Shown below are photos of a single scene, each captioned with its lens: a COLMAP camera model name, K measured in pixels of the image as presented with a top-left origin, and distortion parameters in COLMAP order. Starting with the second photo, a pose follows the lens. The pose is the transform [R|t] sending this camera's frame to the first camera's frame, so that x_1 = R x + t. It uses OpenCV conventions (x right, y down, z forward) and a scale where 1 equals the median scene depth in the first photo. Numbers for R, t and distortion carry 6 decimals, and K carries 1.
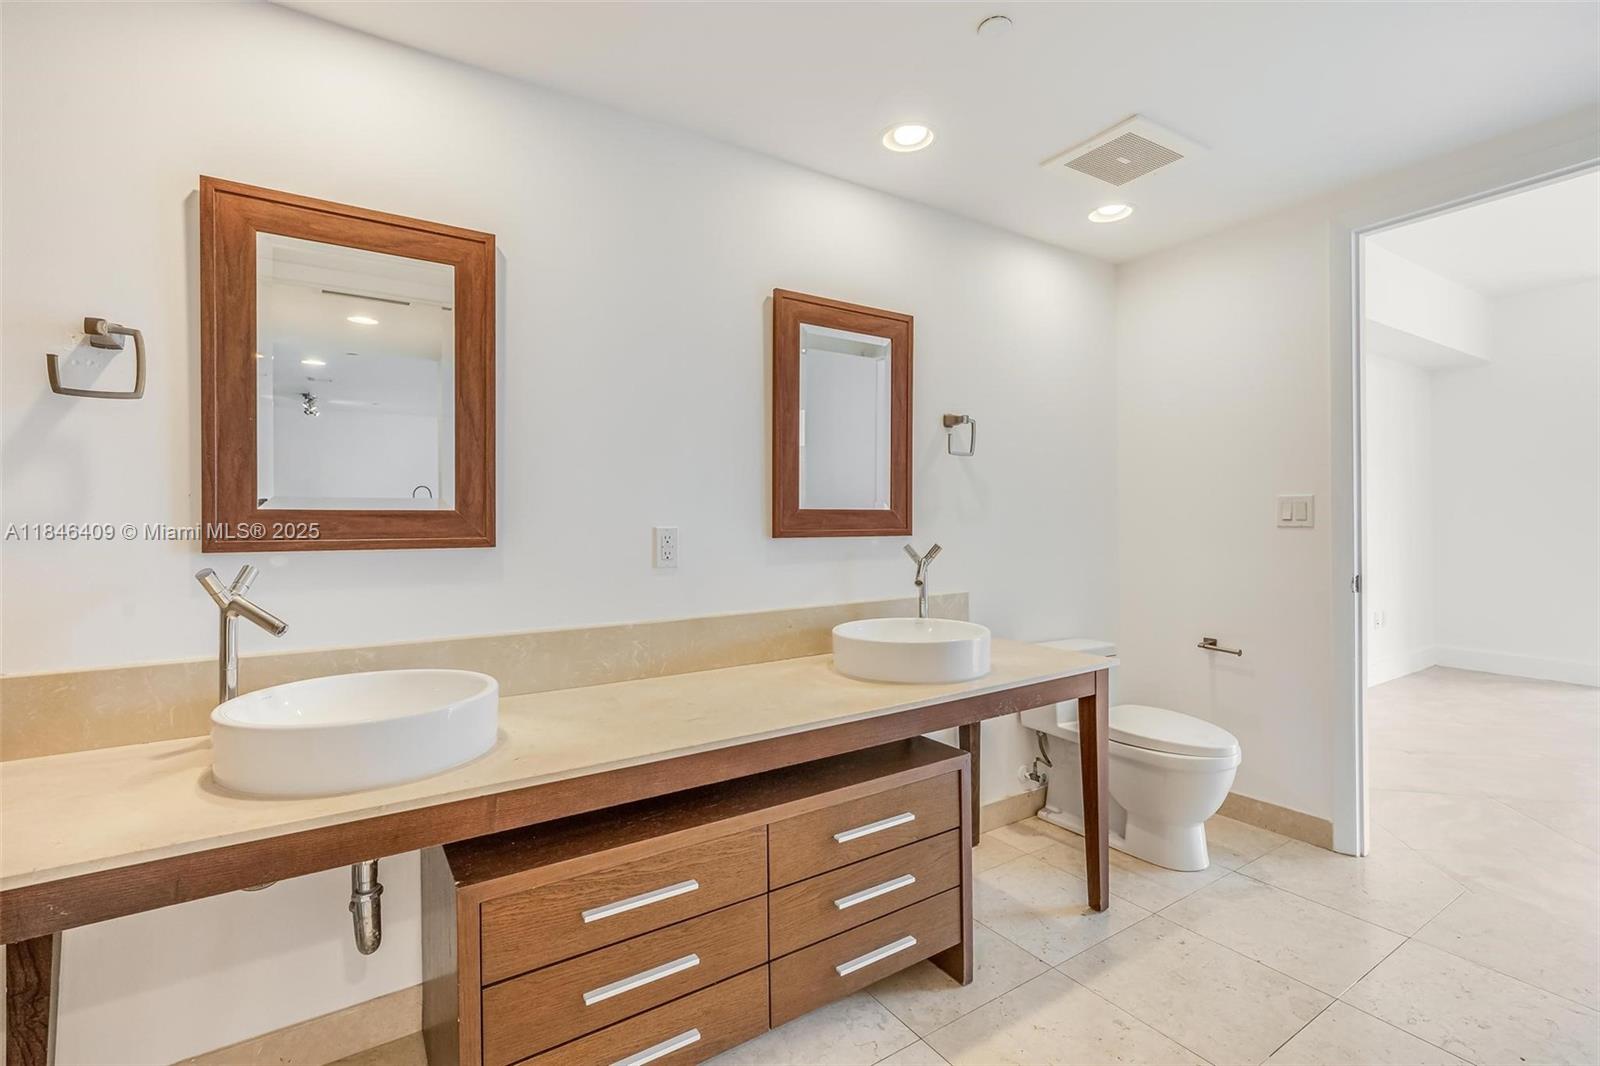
lens RADIAL K [[727.7, 0, 798.9], [0, 727.7, 515.6], [0, 0, 1]] dist [-0.000860, 0.000097]
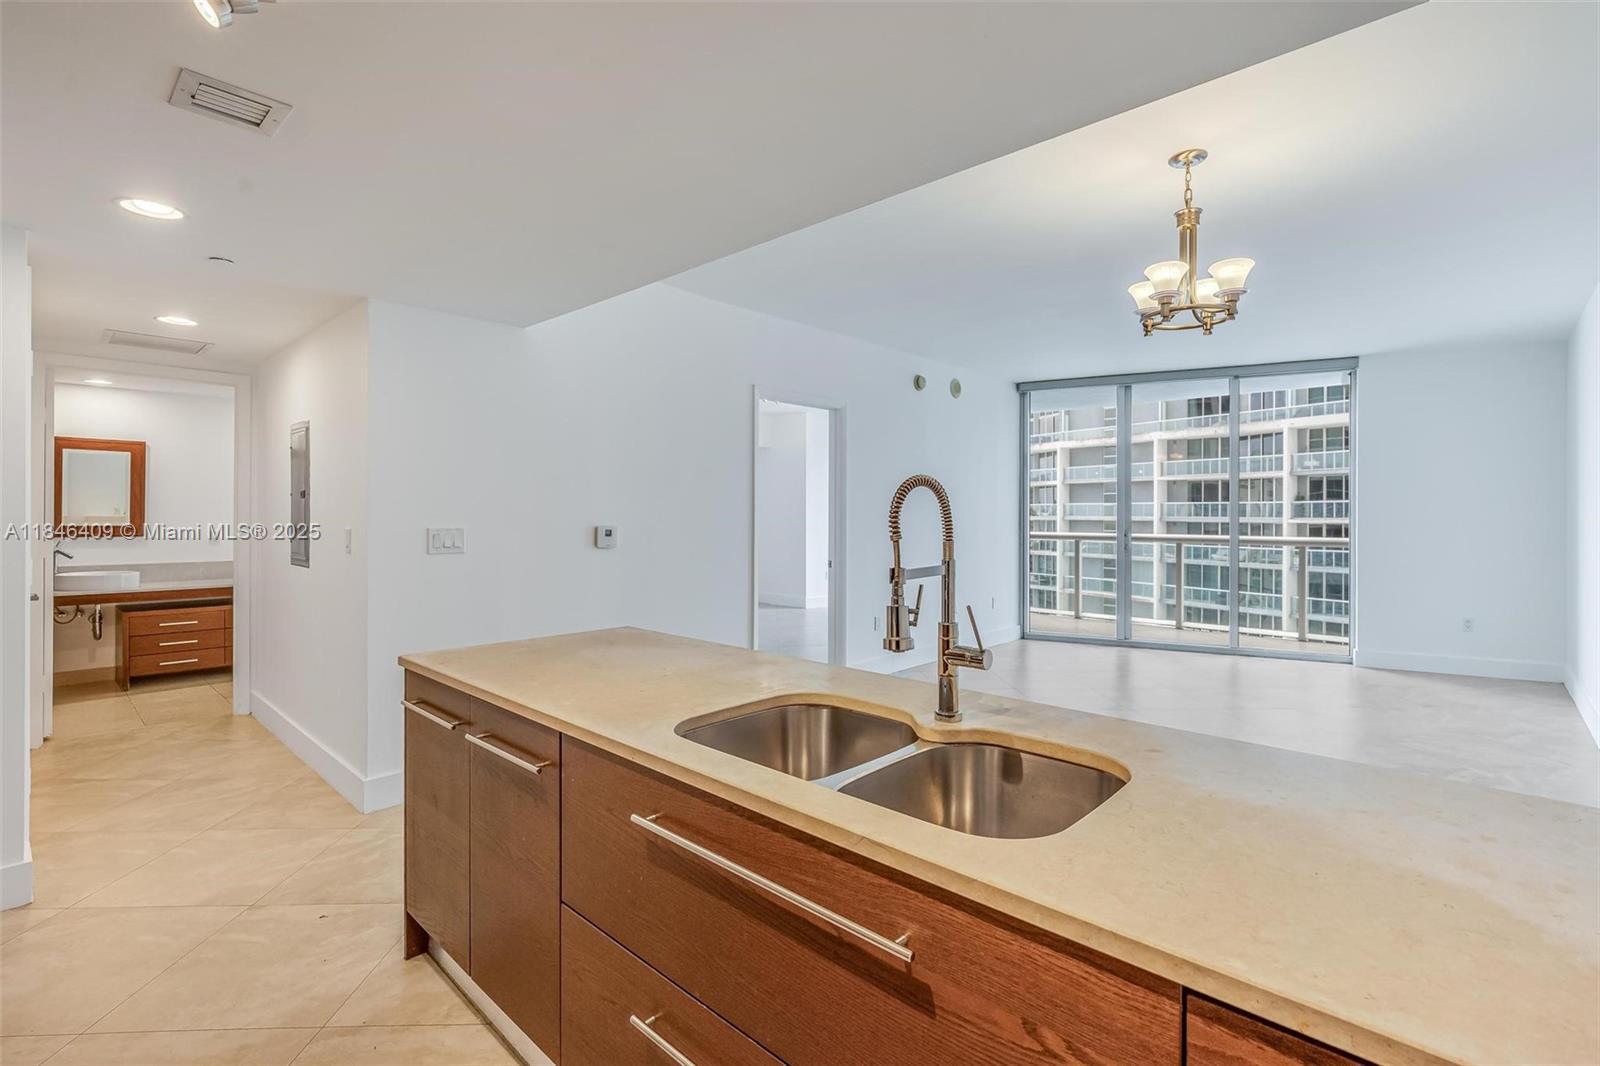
lens RADIAL K [[726.9, 0, 797.2], [0, 726.9, 512.1], [0, 0, 1]] dist [0.001005, 0.000172]
pose [[0.971183, 0.009786, 0.238135, 1.728605], [-0.008882, 0.999949, -0.004870, -0.082800], [-0.238170, 0.002614, 0.971220, -3.010036]]
